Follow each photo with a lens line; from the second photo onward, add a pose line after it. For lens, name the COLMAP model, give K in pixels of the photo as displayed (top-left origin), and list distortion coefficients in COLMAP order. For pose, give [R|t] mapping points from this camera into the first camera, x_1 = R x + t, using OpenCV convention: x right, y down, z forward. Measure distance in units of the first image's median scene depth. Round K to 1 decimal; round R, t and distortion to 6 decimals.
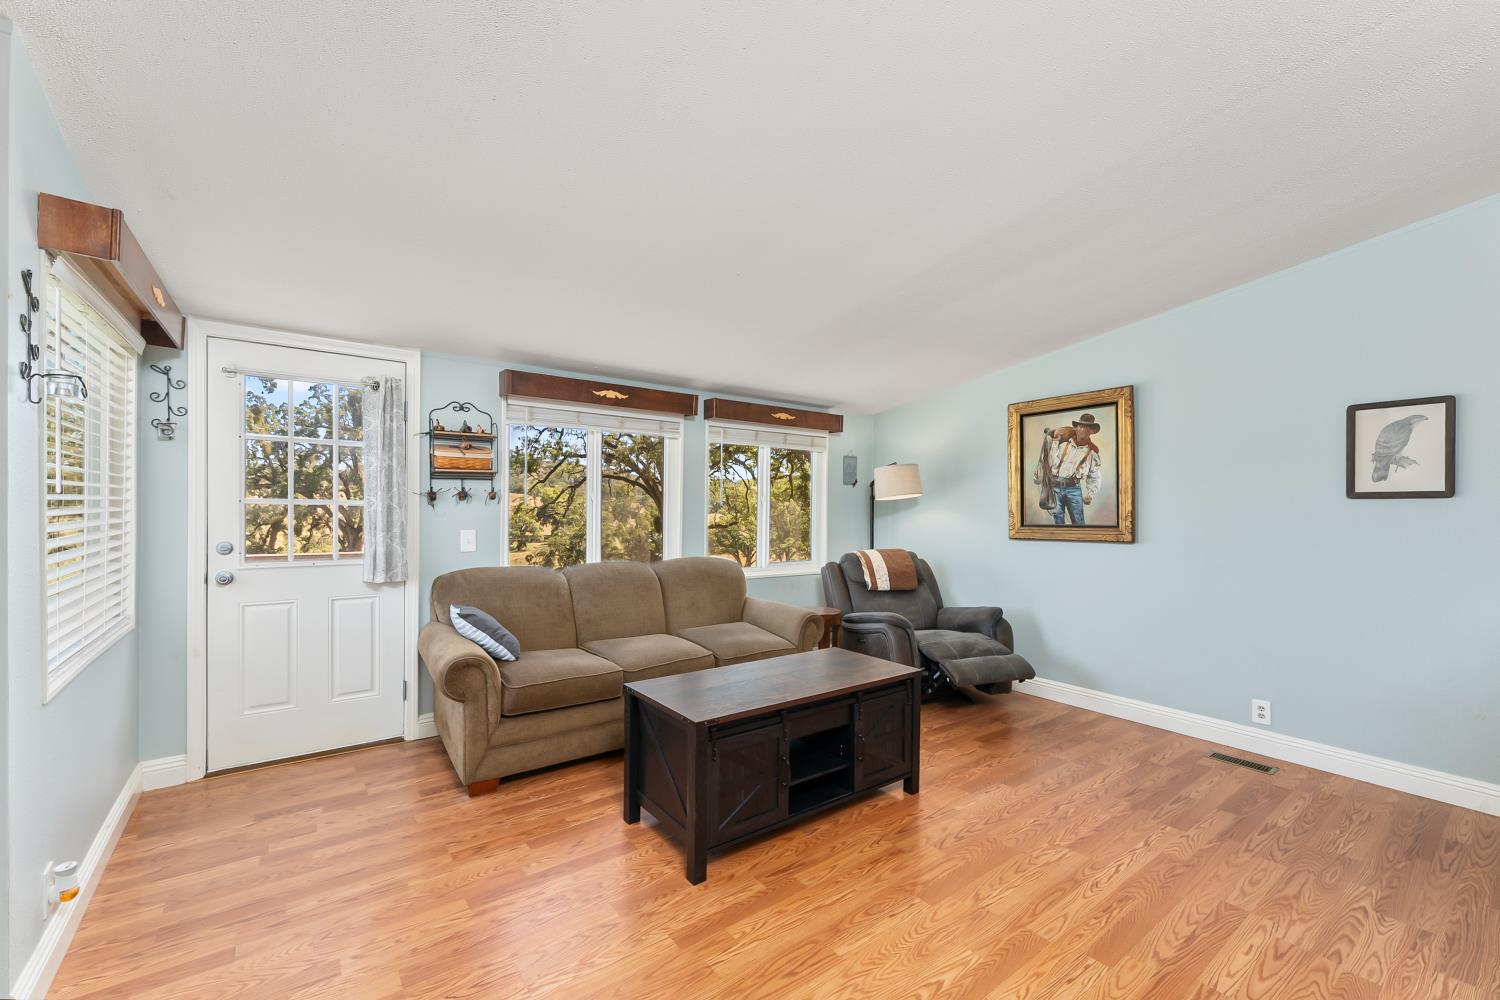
lens RADIAL K [[606.1, 0, 781.7], [0, 606.1, 513.5], [0, 0, 1]] dist [0.003790, -0.000258]
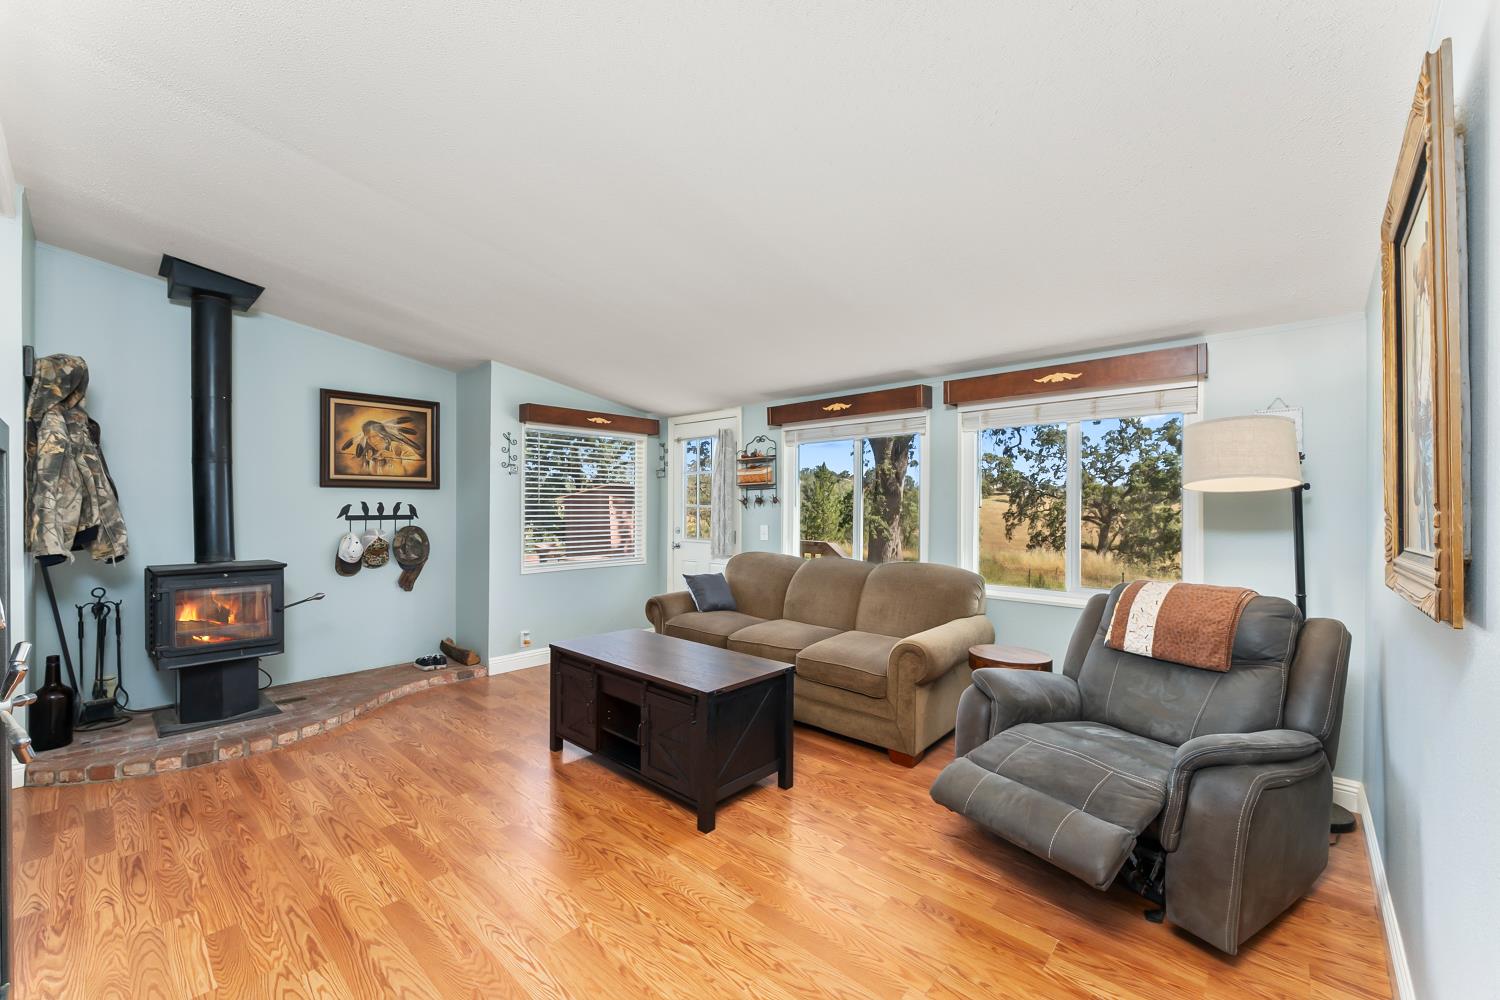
lens RADIAL K [[606.1, 0, 742.8], [0, 606.1, 508.6], [0, 0, 1]] dist [0.003790, -0.000258]
pose [[0.164925, -0.007662, -0.986276, 0.888171], [-0.011864, 0.999882, -0.009752, 0.003279], [0.986235, 0.013309, 0.164814, 0.735422]]
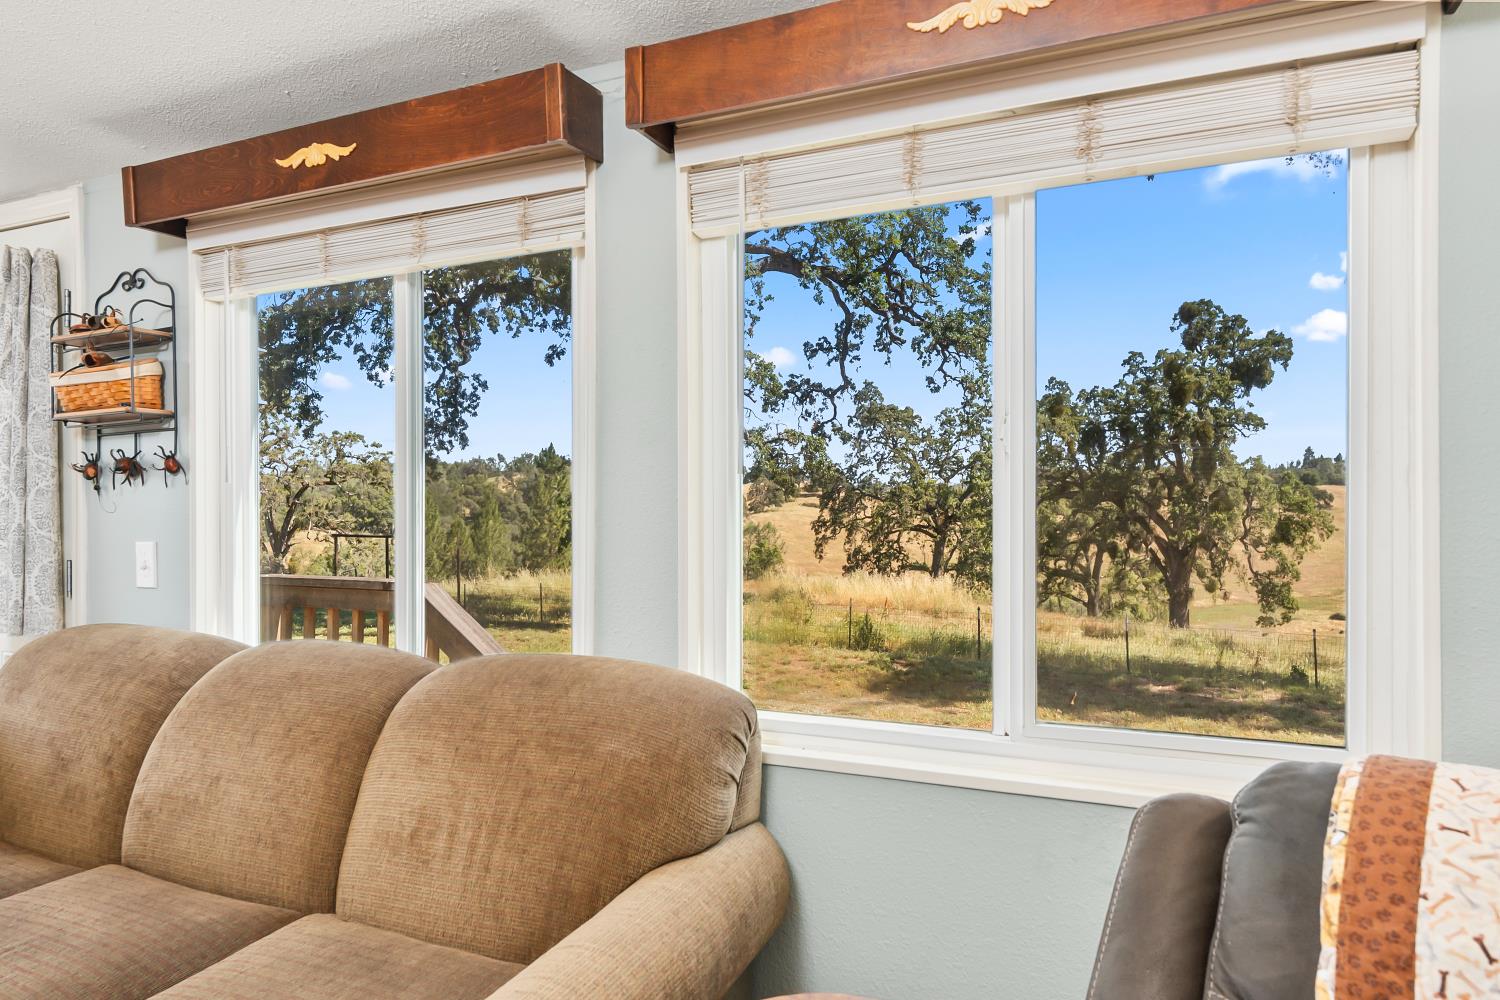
lens RADIAL K [[926.3, 0, 729.5], [0, 926.3, 522.8], [0, 0, 1]] dist [0.005028, -0.000152]
pose [[0.463934, -0.003558, -0.885863, 0.332715], [-0.003456, 0.999977, -0.005827, 0.016445], [0.885863, 0.005765, 0.463911, 1.092935]]
